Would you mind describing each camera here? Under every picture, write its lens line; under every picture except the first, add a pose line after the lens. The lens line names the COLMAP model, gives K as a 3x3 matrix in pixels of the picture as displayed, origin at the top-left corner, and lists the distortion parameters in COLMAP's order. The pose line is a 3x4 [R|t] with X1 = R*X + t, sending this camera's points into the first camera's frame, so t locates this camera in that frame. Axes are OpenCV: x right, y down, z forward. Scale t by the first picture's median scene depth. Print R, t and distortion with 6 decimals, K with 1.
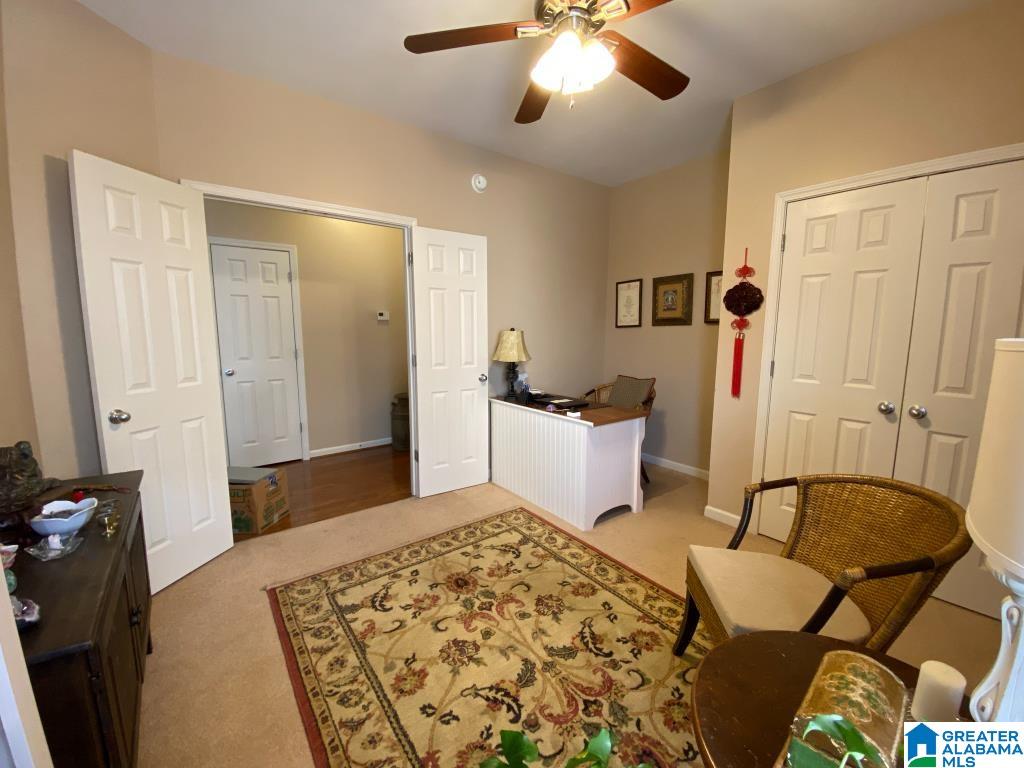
lens RADIAL K [[417.3, 0, 514.6], [0, 417.3, 377.2], [0, 0, 1]] dist [0.002478, -0.004770]
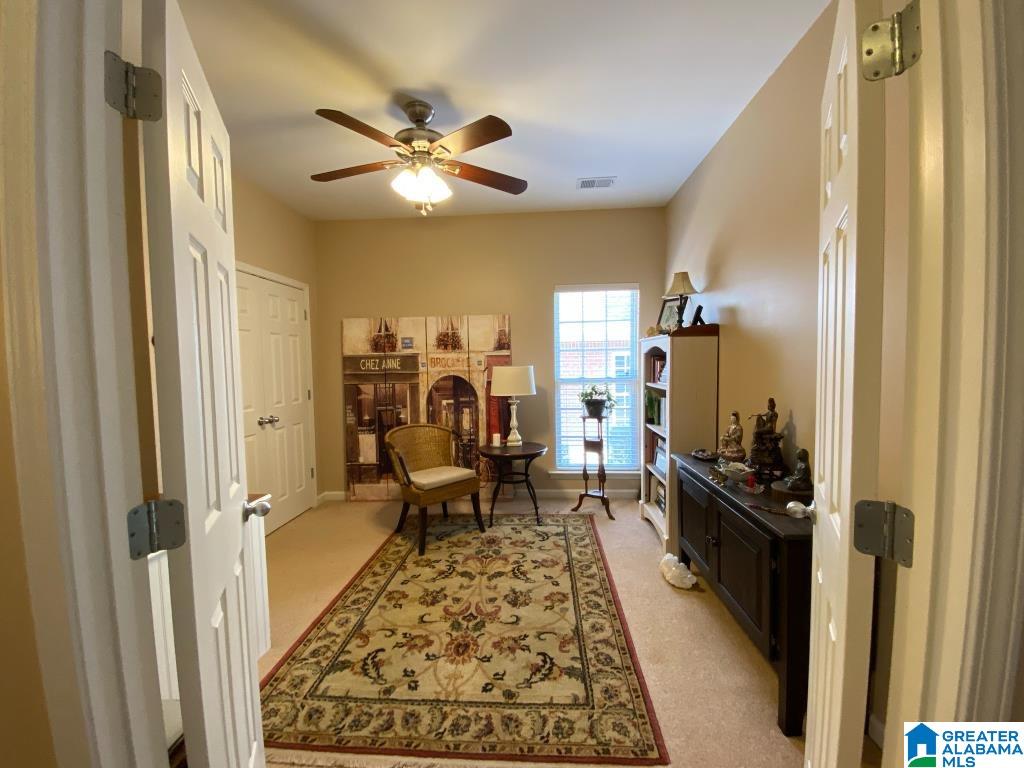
lens RADIAL K [[417.3, 0, 513.9], [0, 417.3, 385.3], [0, 0, 1]] dist [0.002478, -0.004770]
pose [[-0.752826, -0.031294, 0.657475, -0.874174], [0.097350, 0.982590, 0.158237, -0.225468], [-0.650981, 0.183130, -0.736673, 1.640027]]
